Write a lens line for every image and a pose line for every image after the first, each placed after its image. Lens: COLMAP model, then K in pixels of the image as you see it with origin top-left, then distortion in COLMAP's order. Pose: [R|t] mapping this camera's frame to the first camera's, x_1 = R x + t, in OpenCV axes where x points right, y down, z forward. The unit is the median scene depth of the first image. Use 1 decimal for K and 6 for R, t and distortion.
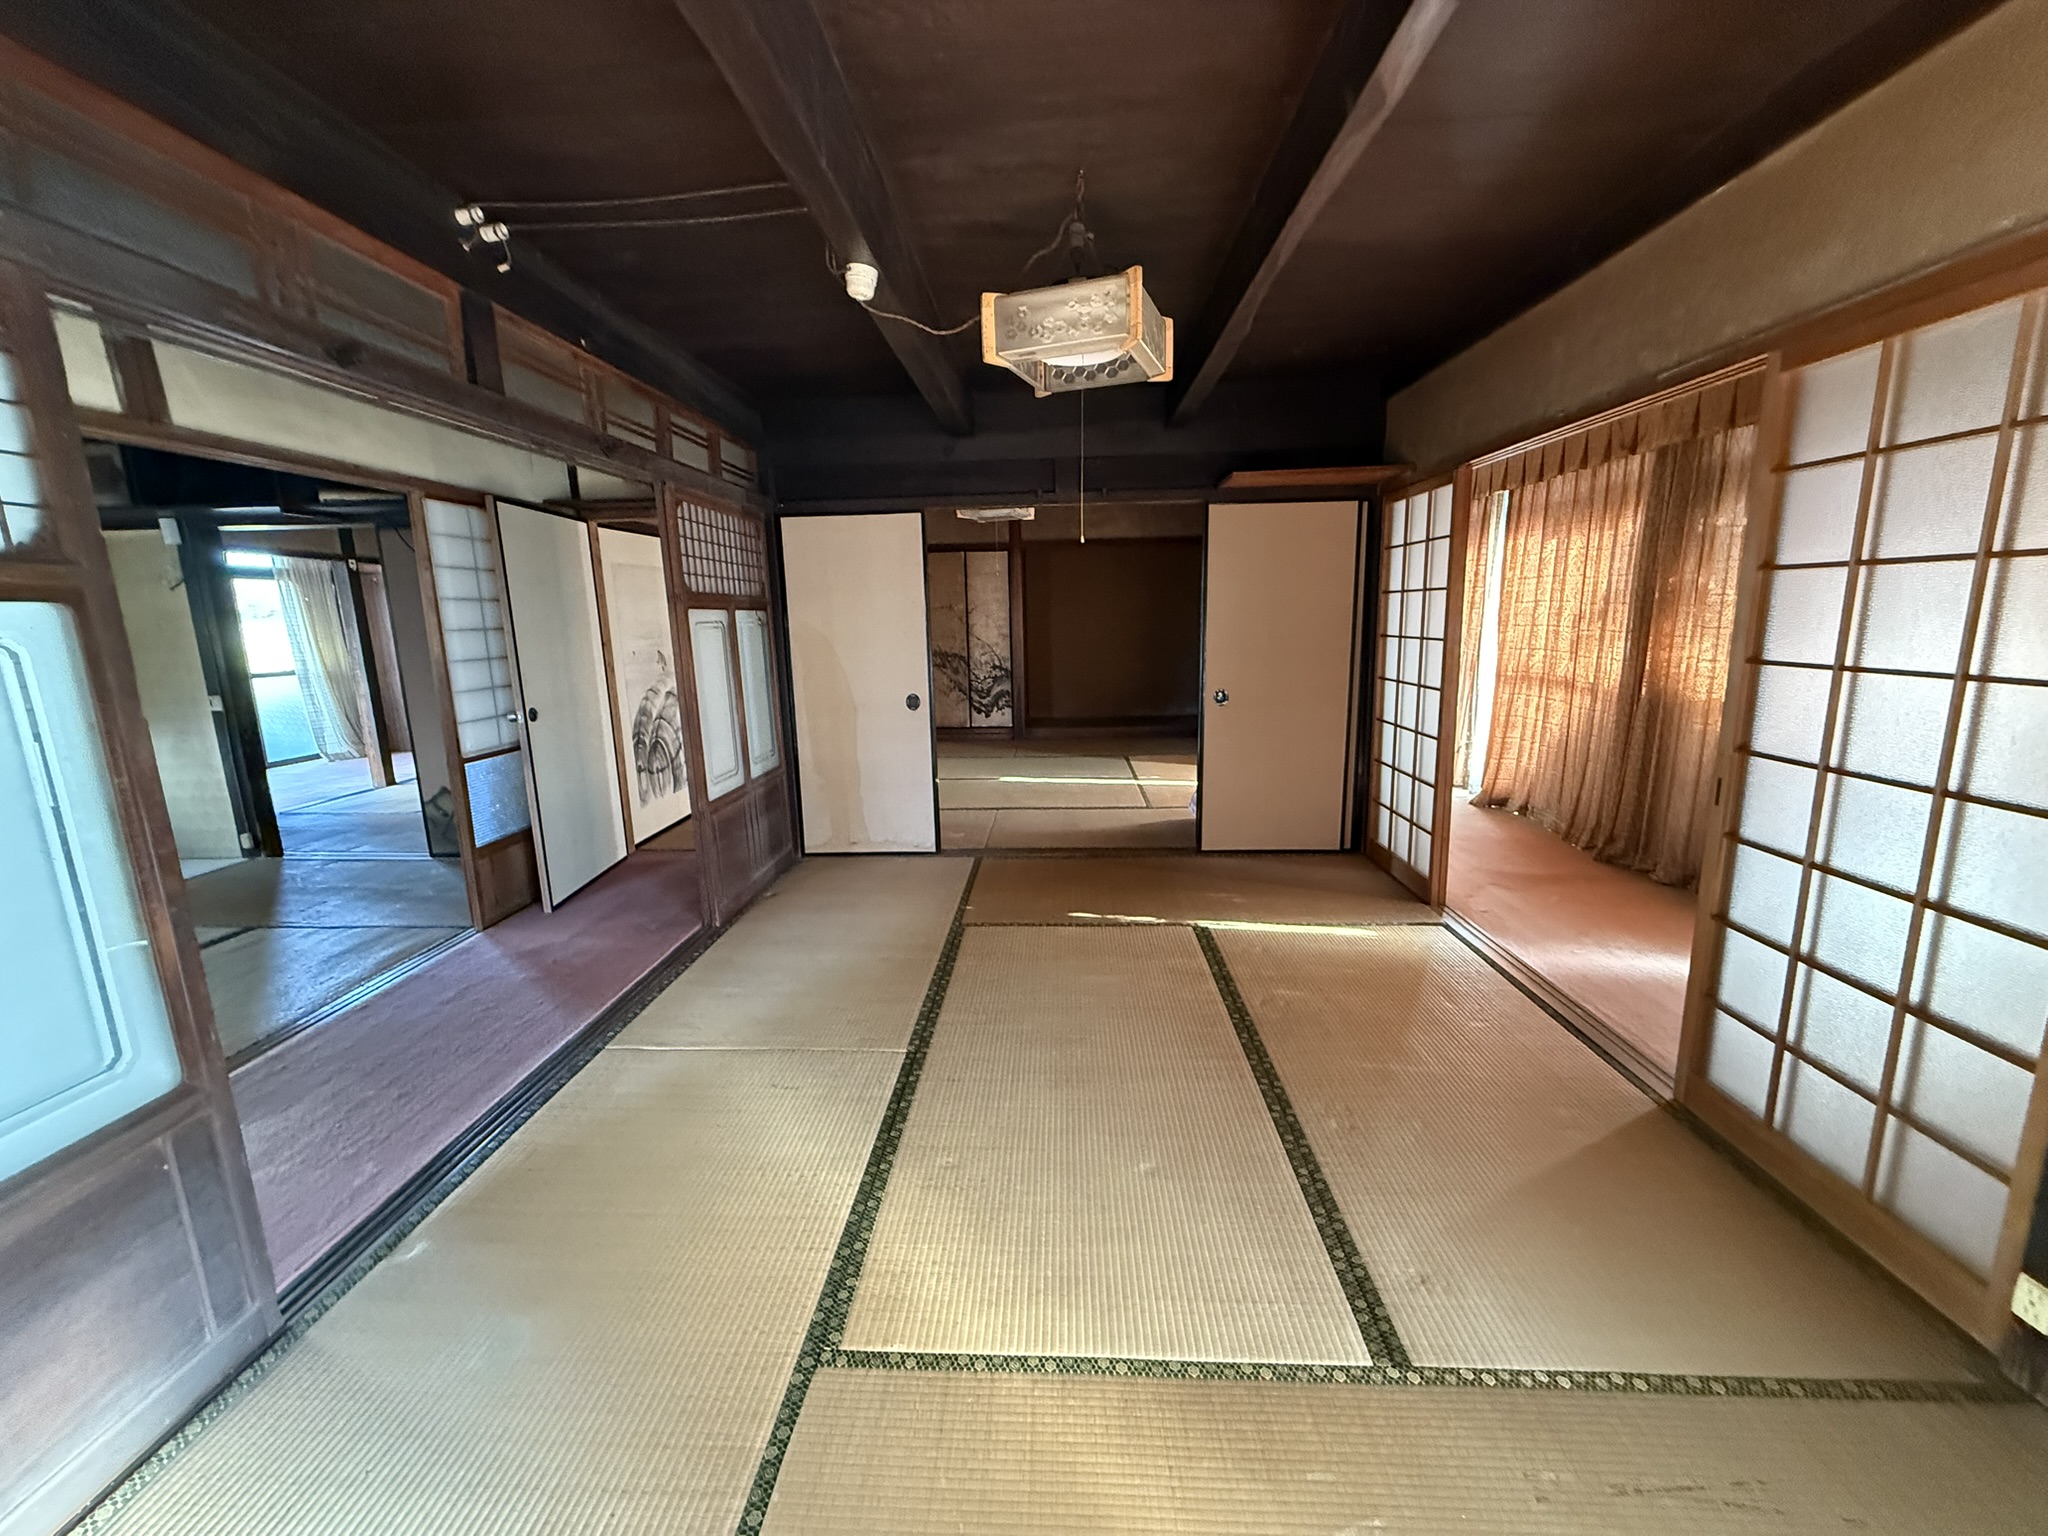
lens RADIAL K [[813.9, 0, 1020.0], [0, 813.9, 765.9], [0, 0, 1]] dist [0.000517, 0.000291]
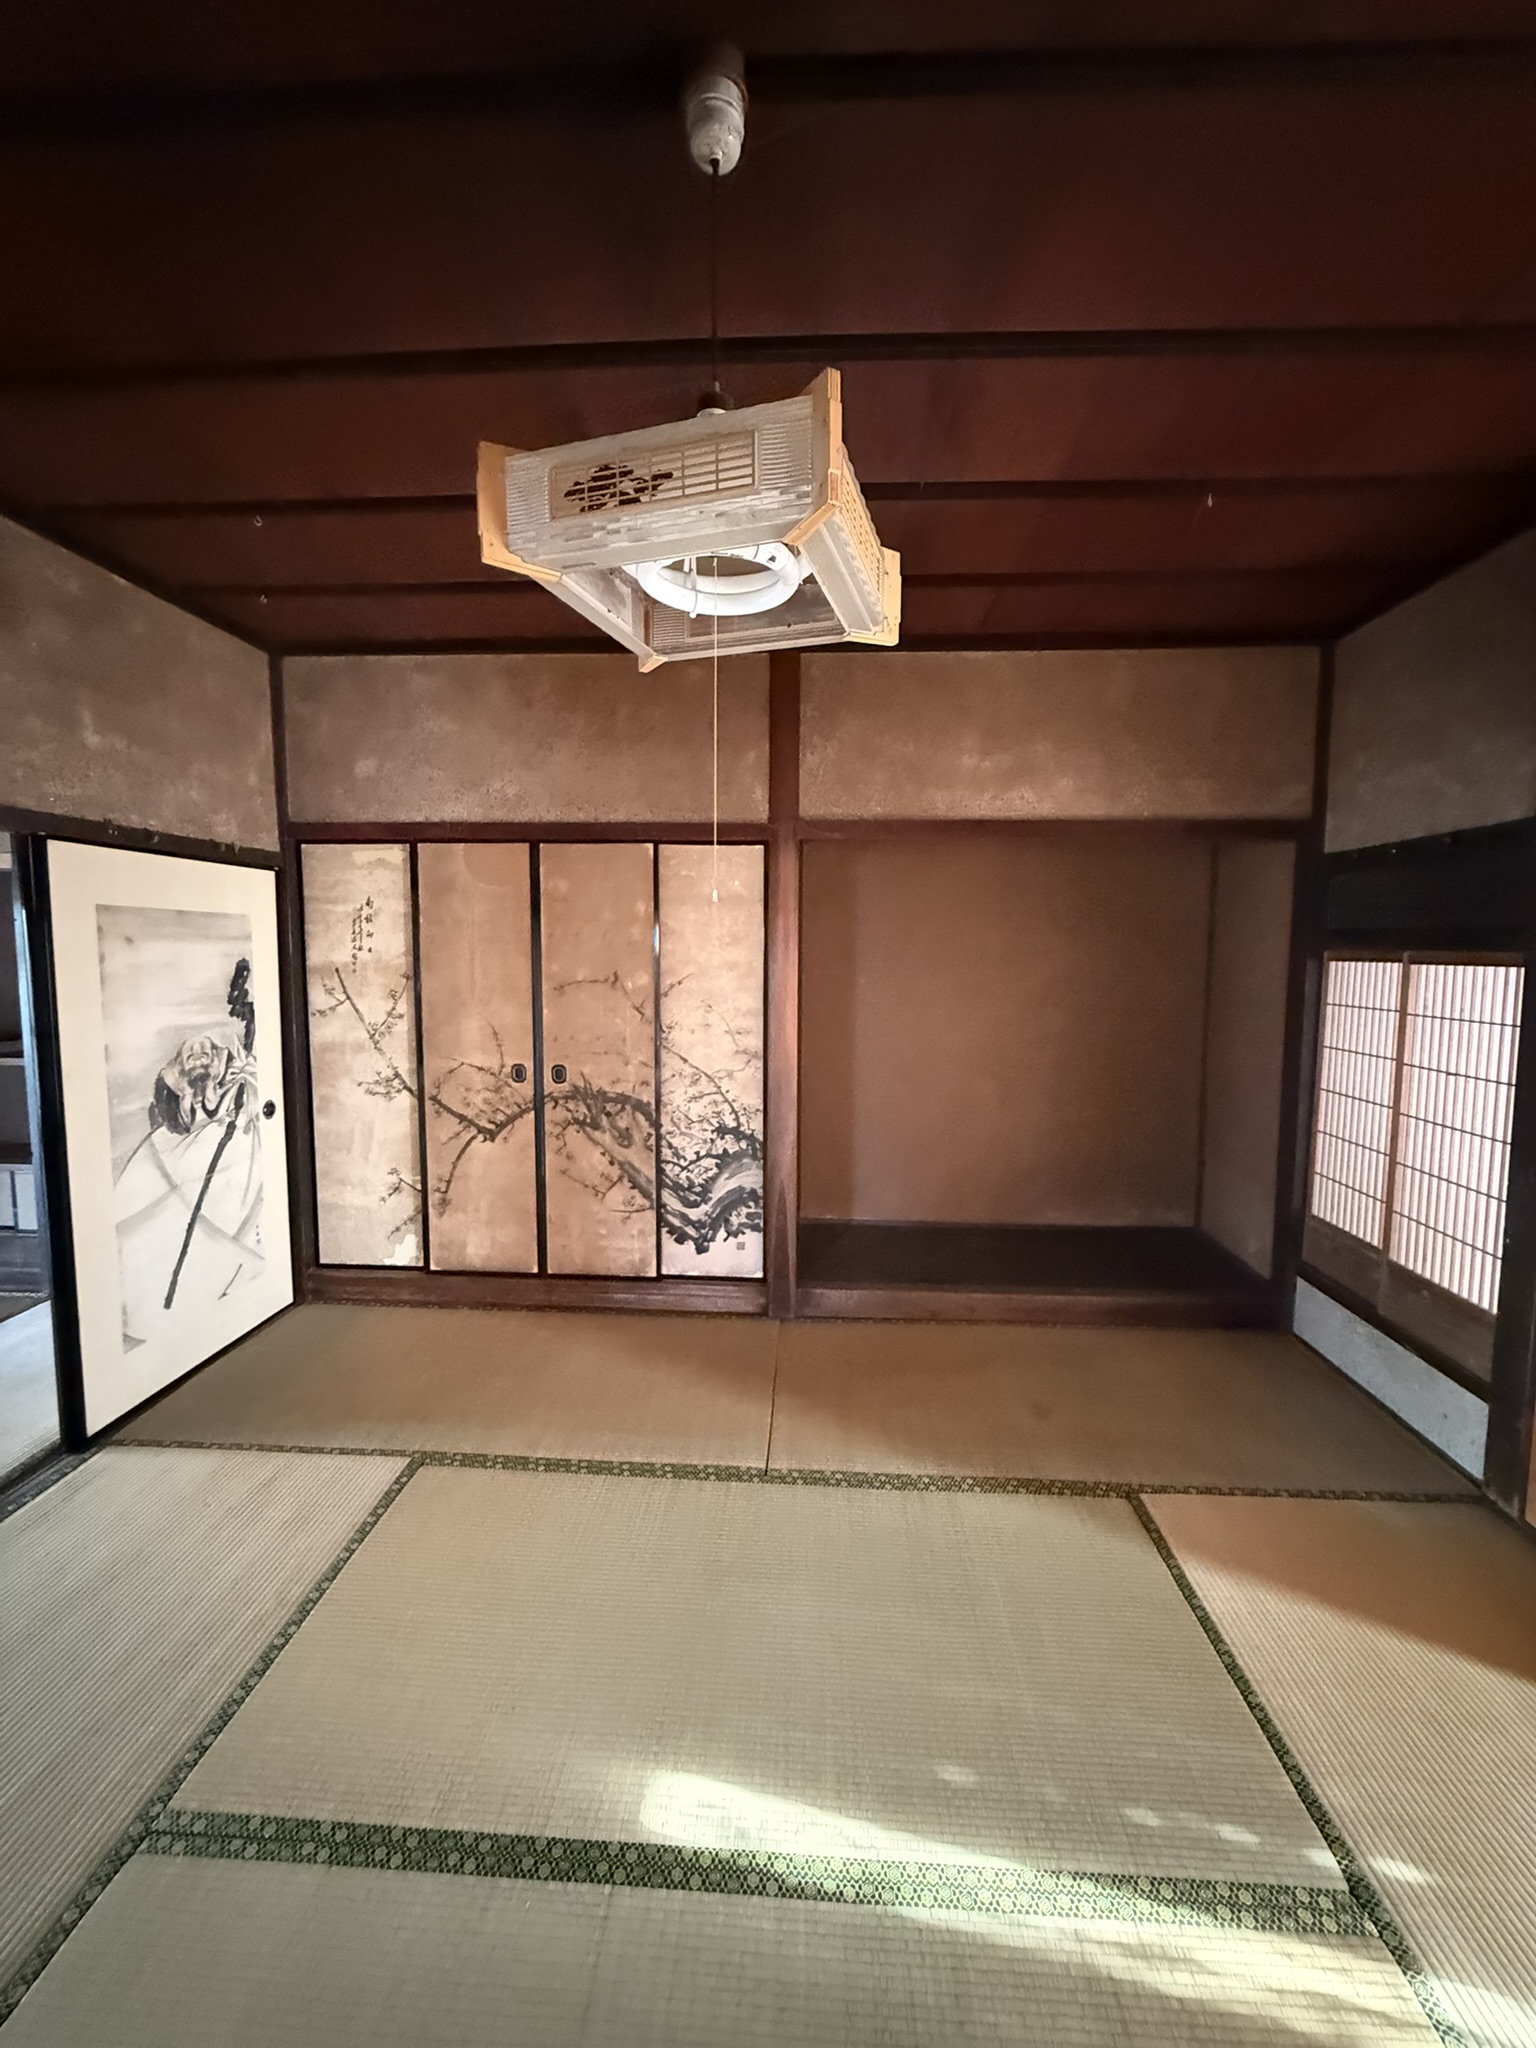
lens RADIAL K [[813.9, 0, 770.8], [0, 813.9, 1027.3], [0, 0, 1]] dist [0.000517, 0.000291]
pose [[0.999602, 0.026723, -0.009024, -0.012100], [-0.027486, 0.994709, -0.098990, -0.299571], [0.006331, 0.099199, 0.995047, 1.353285]]
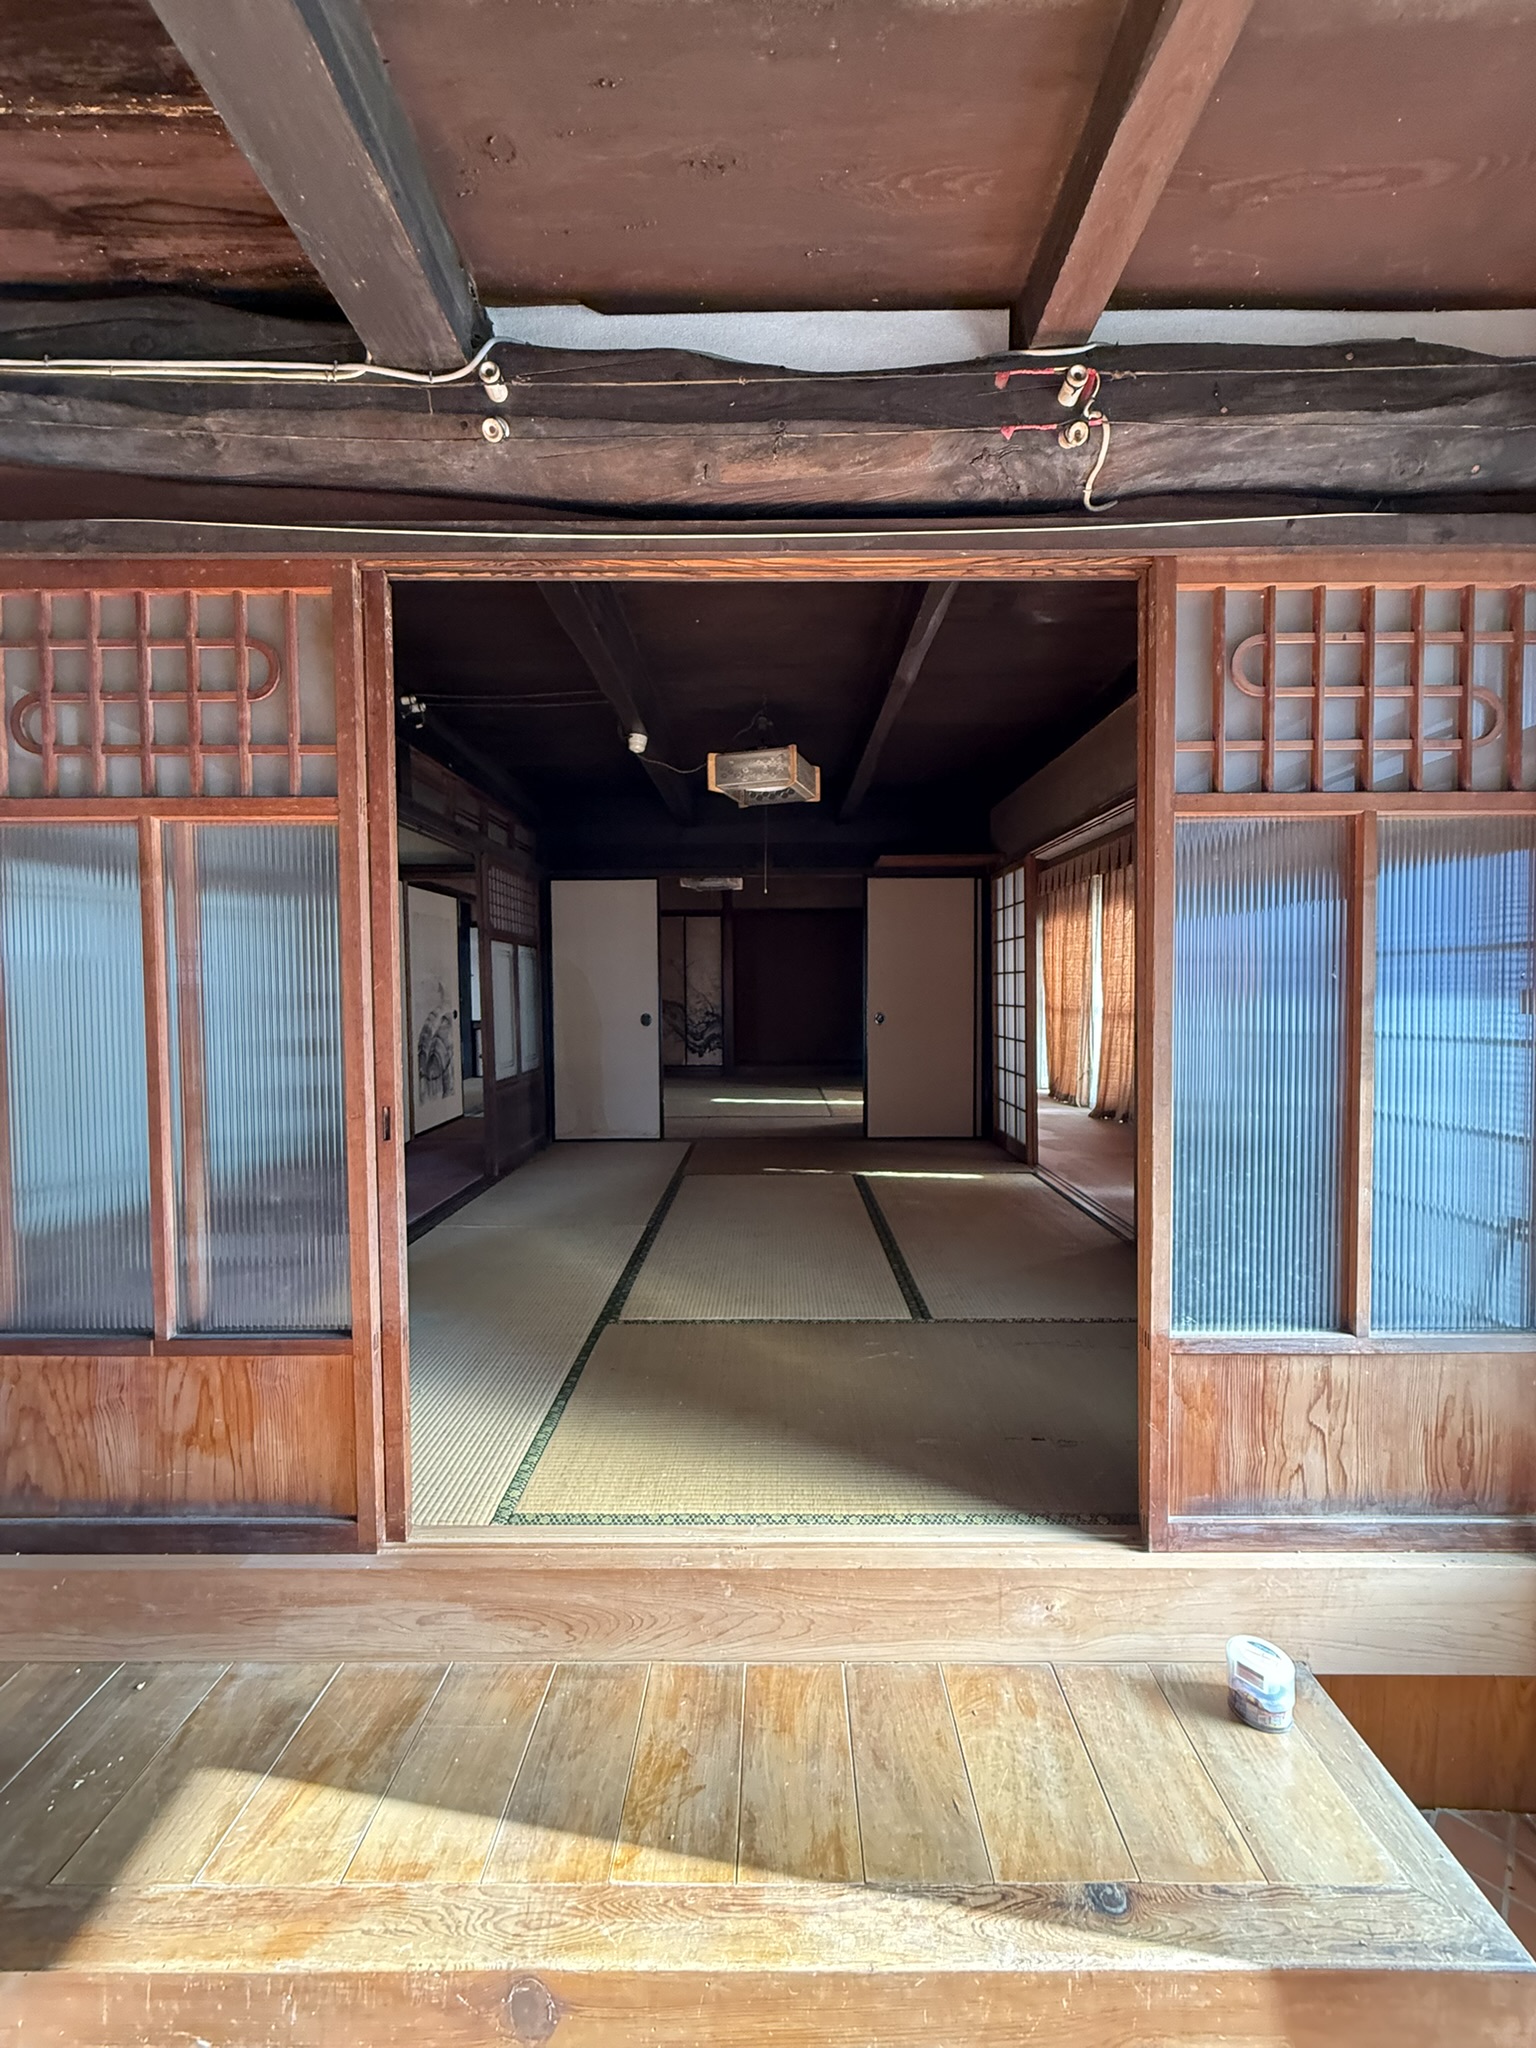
lens RADIAL K [[813.9, 0, 773.1], [0, 813.9, 1016.5], [0, 0, 1]] dist [0.000517, 0.000291]
pose [[0.998598, 0.013720, 0.051132, 0.006148], [-0.005918, 0.988712, -0.149713, 0.126327], [-0.052609, 0.149200, 0.987406, -0.340898]]
